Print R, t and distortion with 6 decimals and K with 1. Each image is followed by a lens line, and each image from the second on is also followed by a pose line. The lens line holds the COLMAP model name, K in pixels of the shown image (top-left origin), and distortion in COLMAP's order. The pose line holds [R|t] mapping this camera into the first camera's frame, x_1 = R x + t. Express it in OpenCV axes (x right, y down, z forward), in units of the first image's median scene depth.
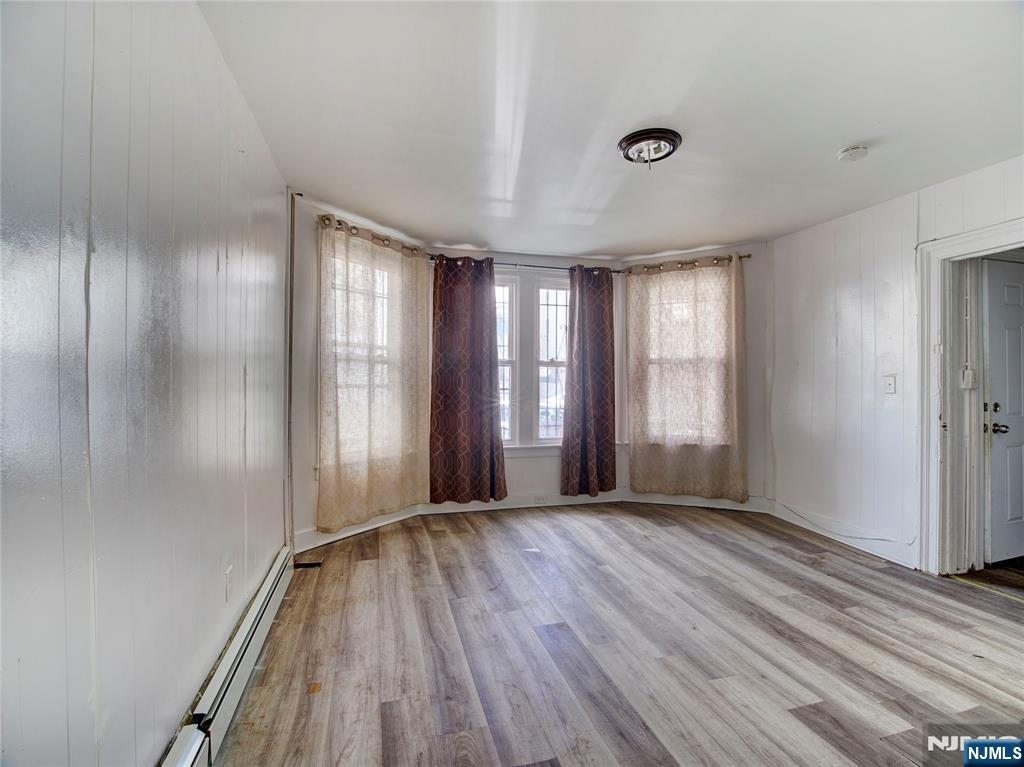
lens RADIAL K [[484.1, 0, 516.5], [0, 484.1, 386.7], [0, 0, 1]] dist [0.003083, -0.000574]
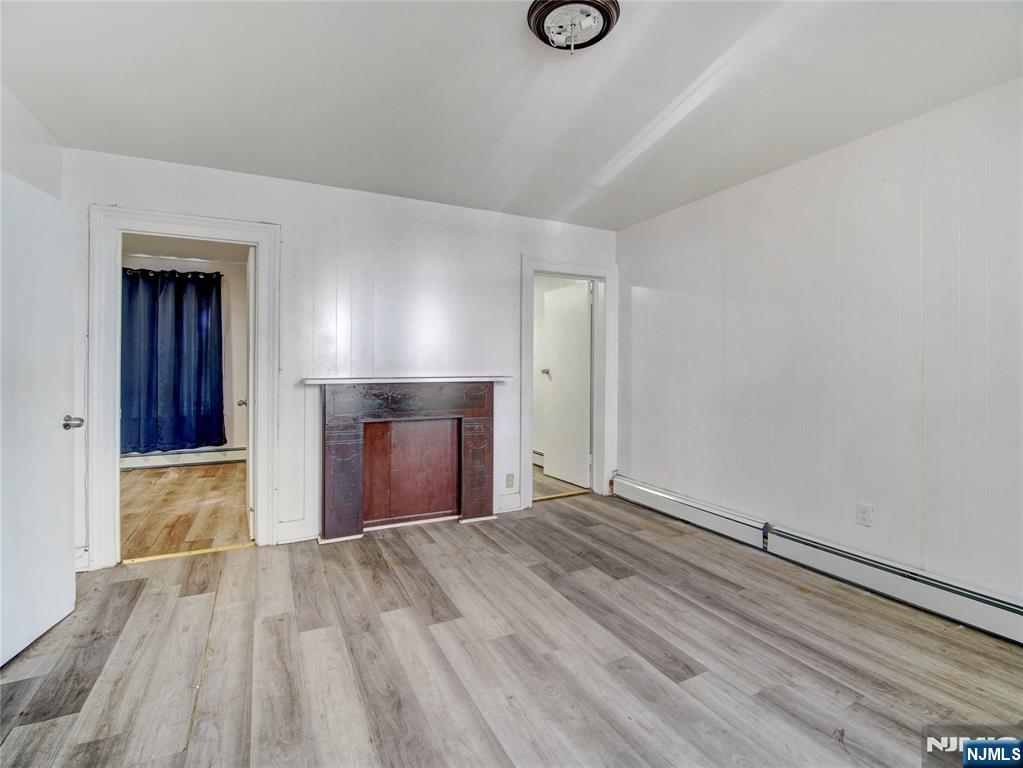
lens RADIAL K [[498.0, 0, 511.5], [0, 498.0, 384.0], [0, 0, 1]] dist [0.000103, -0.000038]
pose [[-0.983797, -0.000649, -0.179285, 0.566384], [-0.010849, 0.998376, 0.055922, -0.024711], [0.178957, 0.056961, -0.982207, 1.937227]]
